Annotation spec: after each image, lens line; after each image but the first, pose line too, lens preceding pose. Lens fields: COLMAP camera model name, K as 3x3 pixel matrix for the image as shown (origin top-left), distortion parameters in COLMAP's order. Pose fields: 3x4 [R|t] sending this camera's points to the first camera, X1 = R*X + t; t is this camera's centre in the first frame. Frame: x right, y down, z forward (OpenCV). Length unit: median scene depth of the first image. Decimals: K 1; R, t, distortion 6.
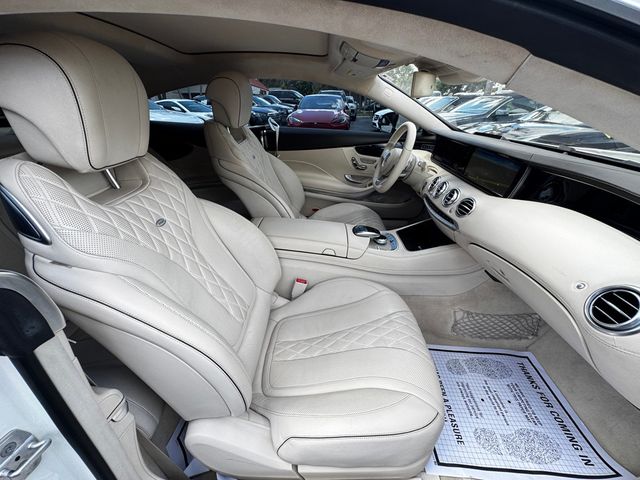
lens RADIAL K [[257.1, 0, 320.0], [0, 257.1, 240.0], [0, 0, 1]] dist [-0.000540, -0.000042]
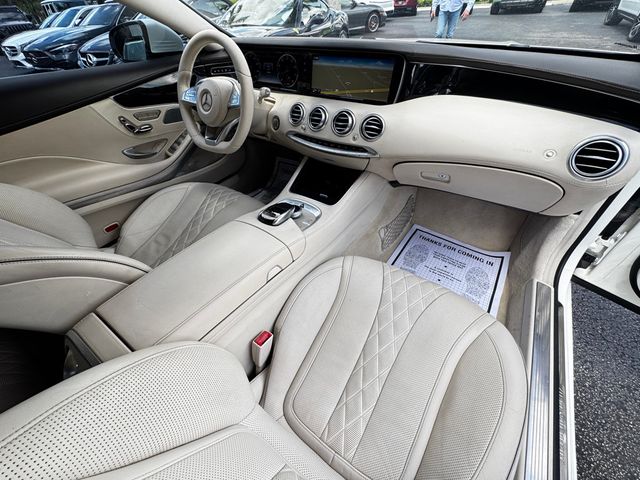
lens RADIAL K [[255.1, 0, 341.2], [0, 255.1, 240.6], [0, 0, 1]] dist [-0.000931, -0.000047]
pose [[0.540238, -0.594848, 0.595230, -0.180386], [0.441479, 0.802523, 0.401316, -0.172834], [-0.716407, 0.045975, 0.696166, 0.407957]]
